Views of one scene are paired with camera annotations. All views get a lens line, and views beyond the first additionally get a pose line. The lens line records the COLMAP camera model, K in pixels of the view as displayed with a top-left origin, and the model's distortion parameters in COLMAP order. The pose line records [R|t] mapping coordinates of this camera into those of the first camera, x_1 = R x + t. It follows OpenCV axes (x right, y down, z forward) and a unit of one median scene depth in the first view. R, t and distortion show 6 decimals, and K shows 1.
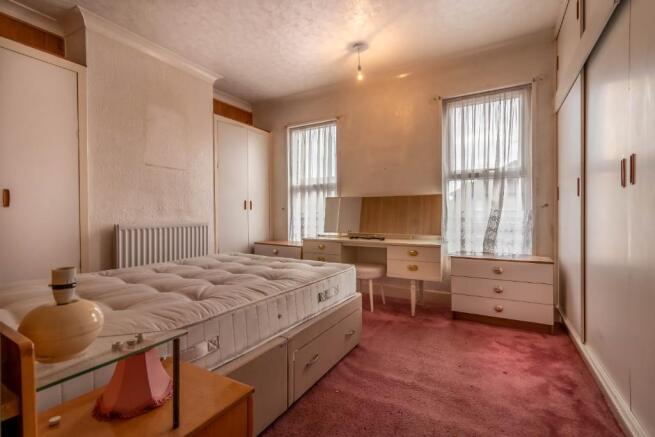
lens RADIAL K [[307.0, 0, 328.4], [0, 307.0, 216.7], [0, 0, 1]] dist [-0.000426, -0.000277]
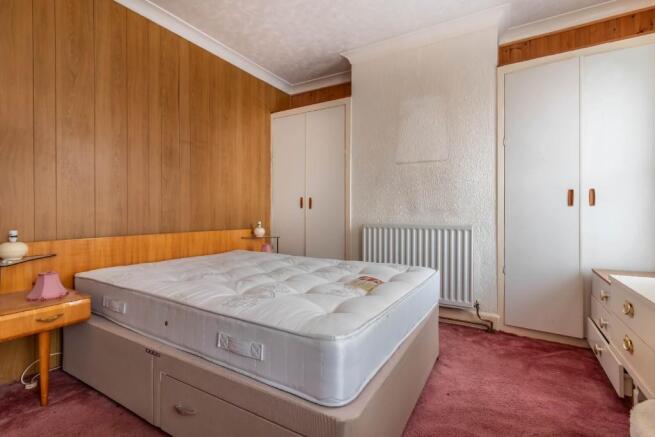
lens RADIAL K [[307.0, 0, 328.4], [0, 307.0, 216.7], [0, 0, 1]] dist [-0.000426, -0.000277]
pose [[-0.013757, 0.016034, -0.999777, 0.394915], [-0.011019, 0.999808, 0.016186, -0.011270], [0.999845, 0.011239, -0.013578, 0.779236]]
